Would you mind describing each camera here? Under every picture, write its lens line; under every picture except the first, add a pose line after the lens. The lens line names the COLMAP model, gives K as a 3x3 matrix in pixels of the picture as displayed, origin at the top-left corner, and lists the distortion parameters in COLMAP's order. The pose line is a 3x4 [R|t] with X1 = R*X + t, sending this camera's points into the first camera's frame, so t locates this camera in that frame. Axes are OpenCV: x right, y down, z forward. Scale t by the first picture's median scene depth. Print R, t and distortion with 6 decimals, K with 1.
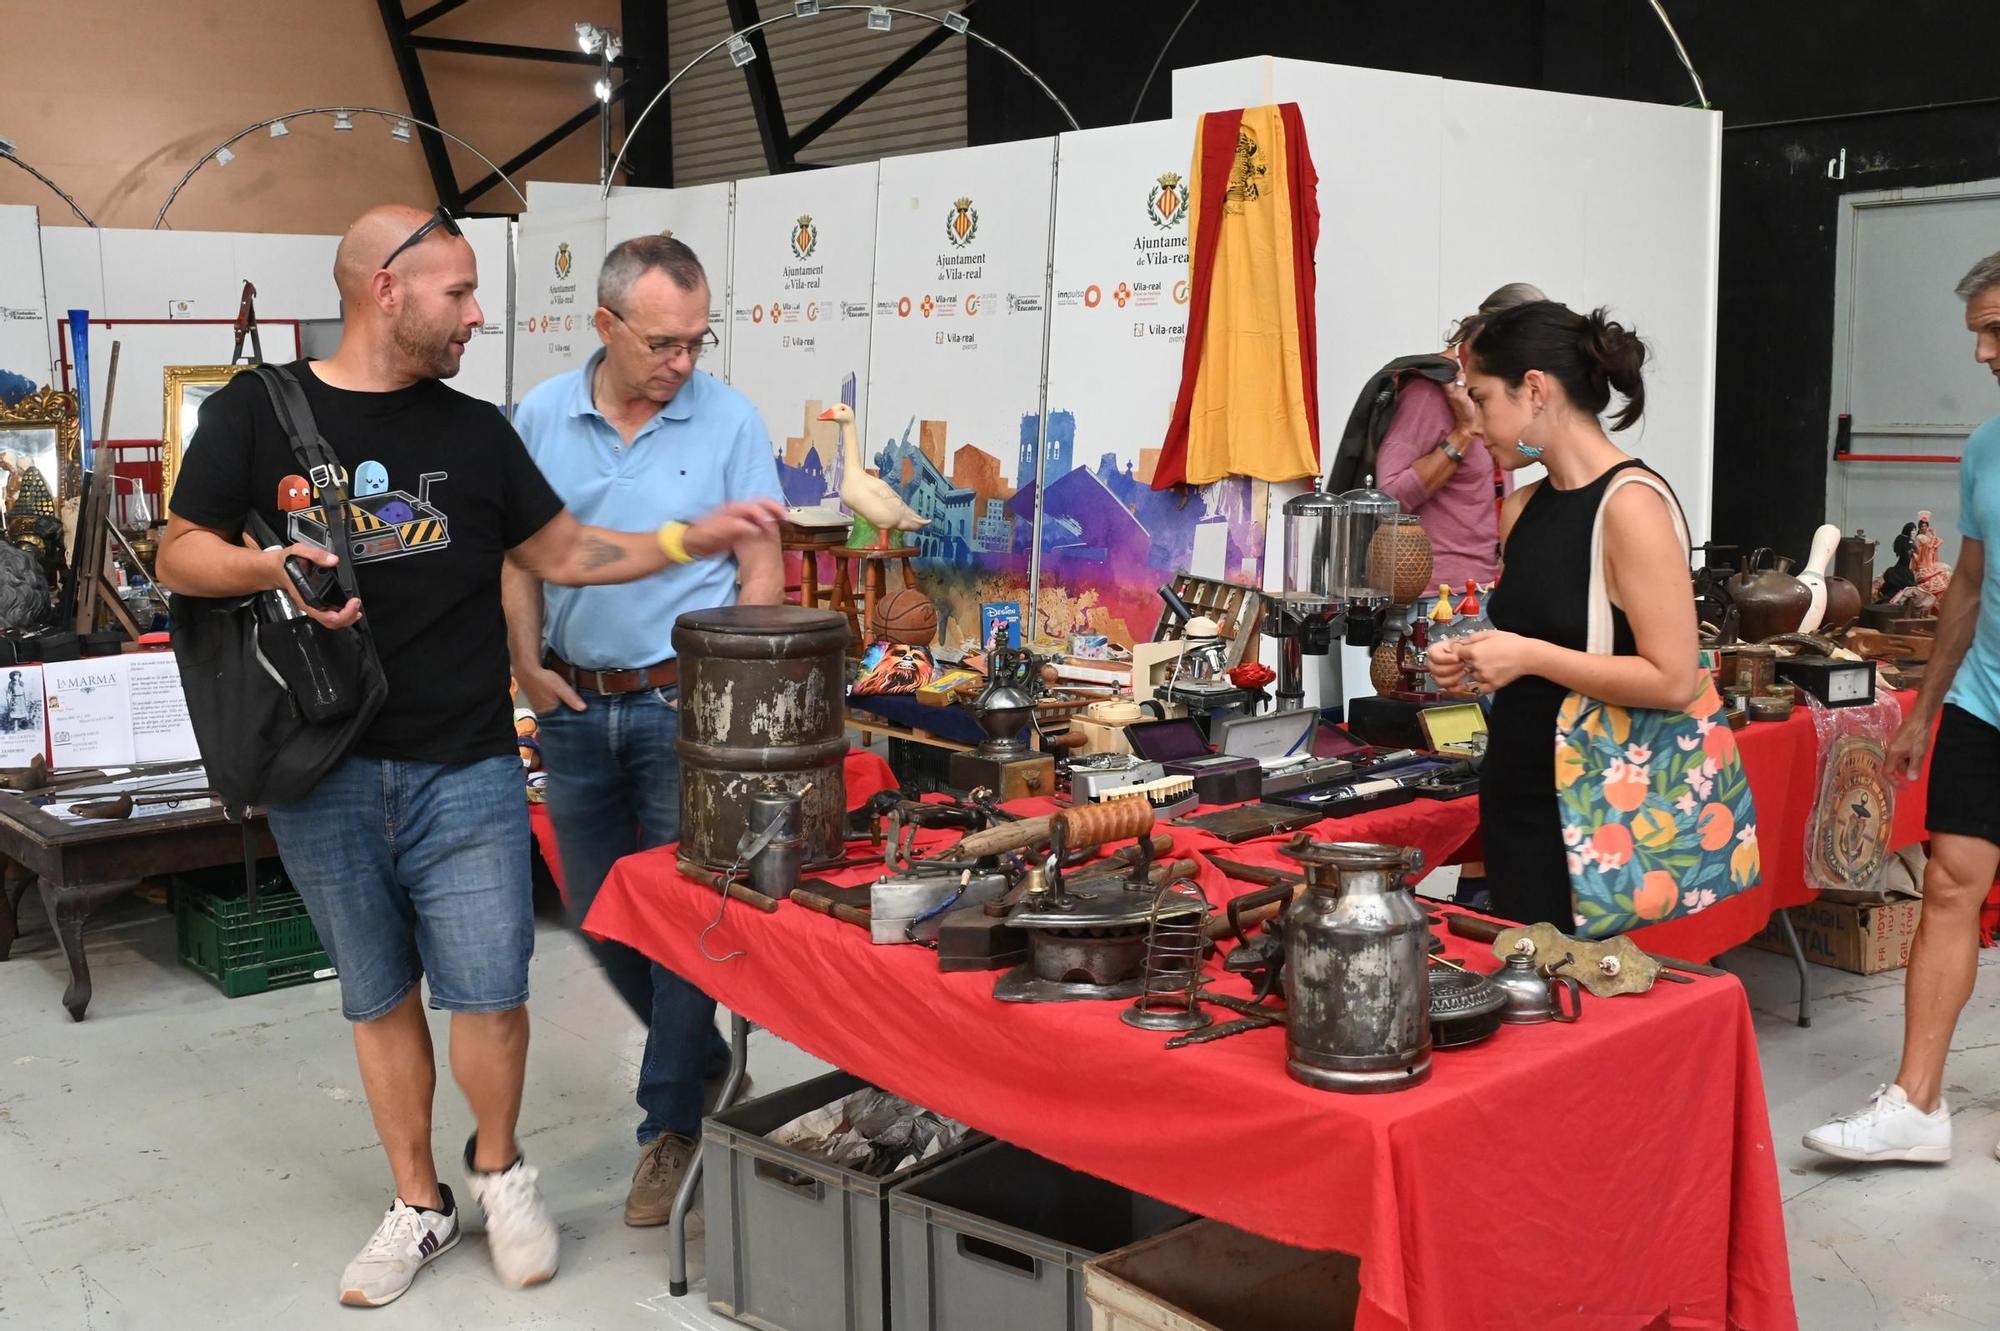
lens RADIAL K [[2043.5, 0, 1000.0], [0, 2043.5, 665.5], [0, 0, 1]] dist [-0.050289, 0.086804]
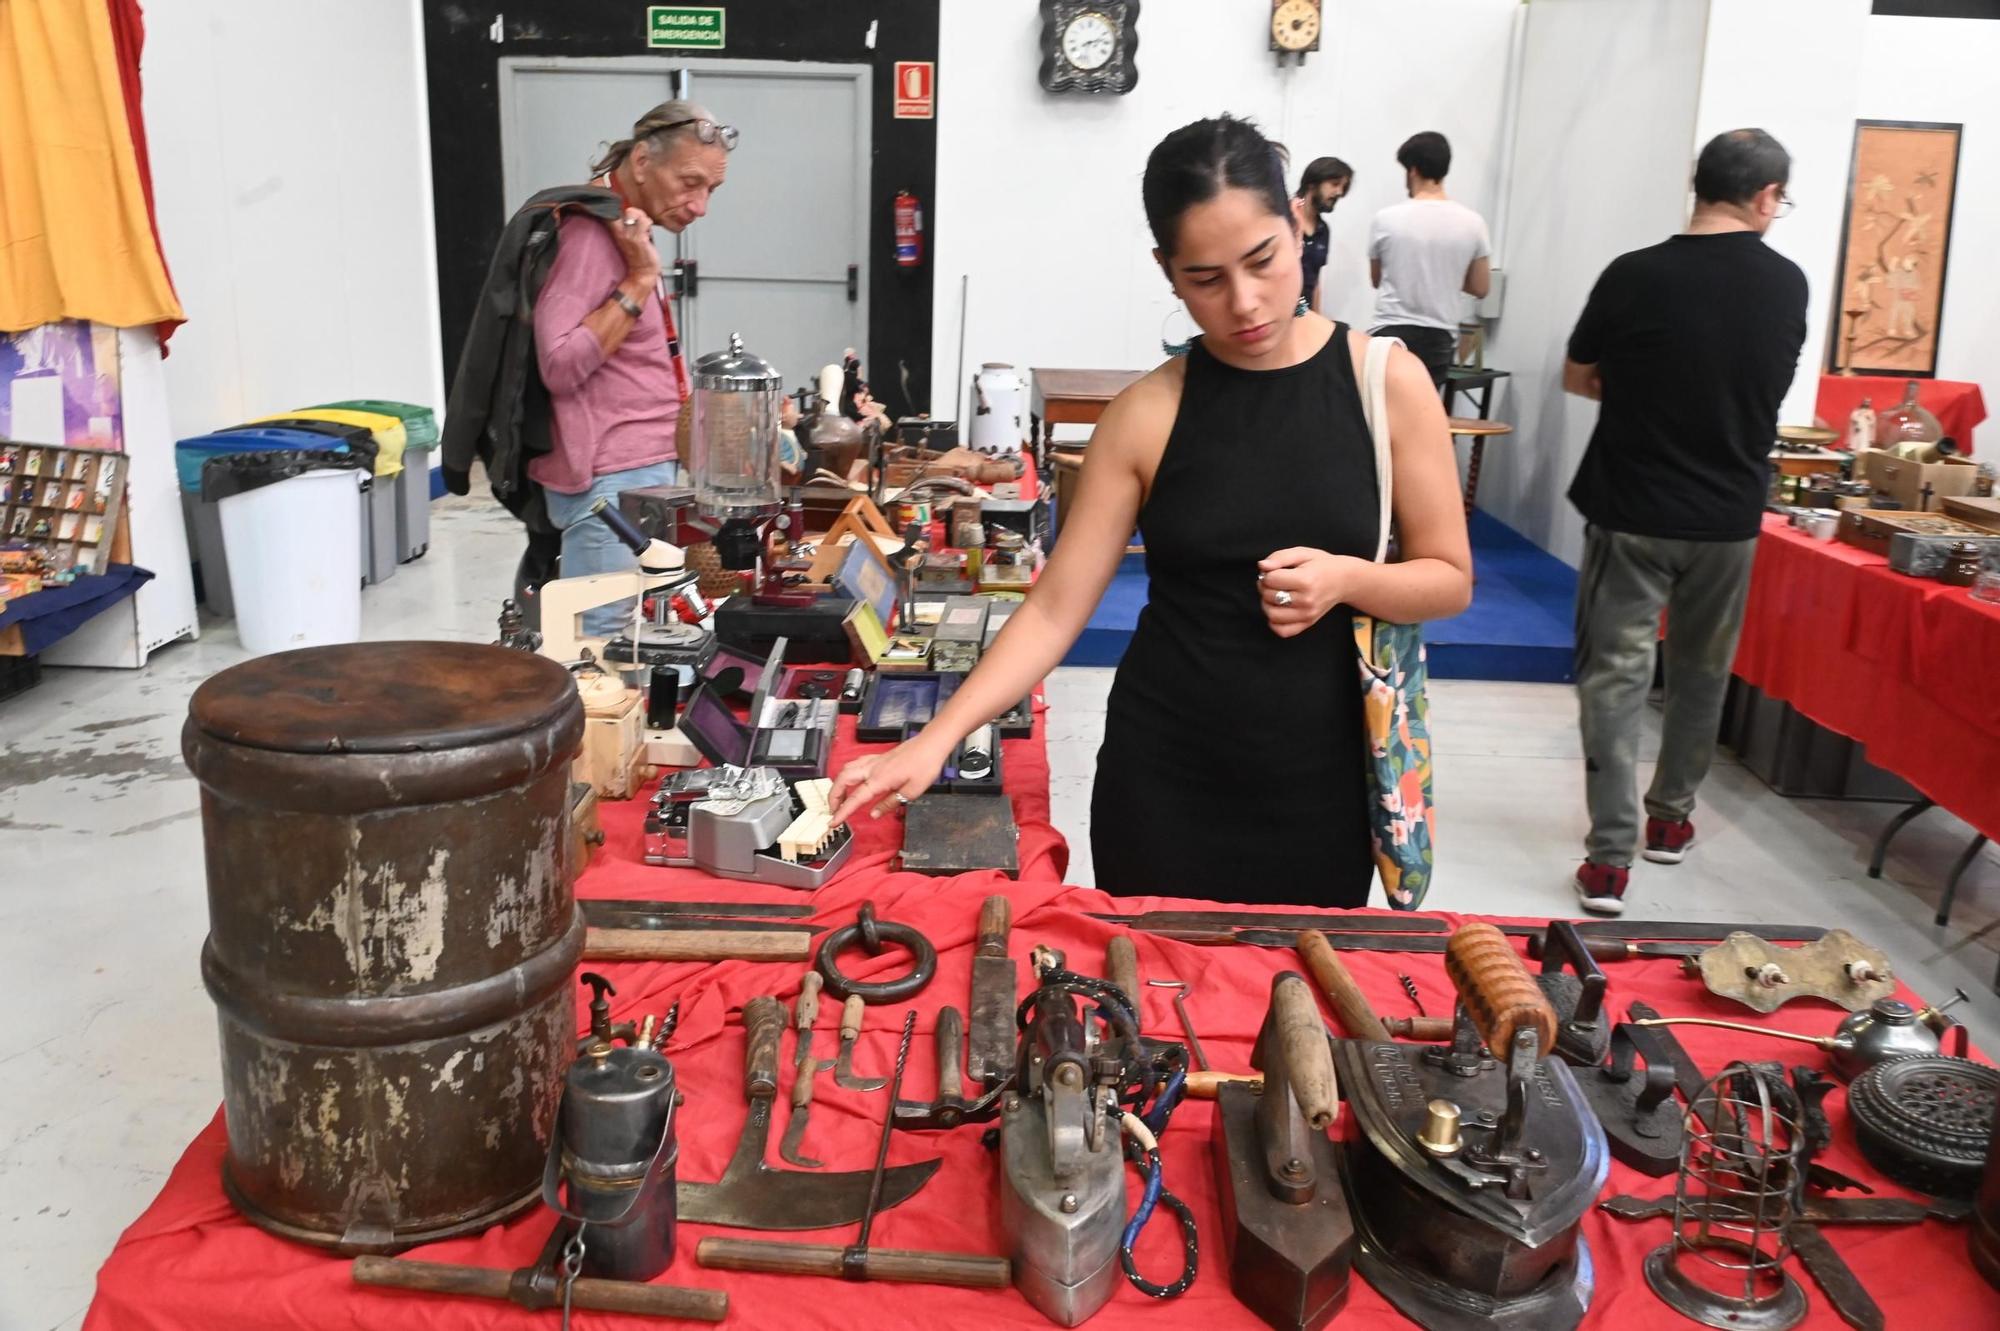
lens RADIAL K [[1524.1, 0, 995.8], [0, 1524.1, 737.9], [0, 0, 1]] dist [0.183373, -0.277081]
pose [[0.692554, -0.183564, 0.697620, -0.167592], [0.059909, 0.978377, 0.197965, -0.045809], [-0.718874, -0.095308, 0.688576, 0.406231]]
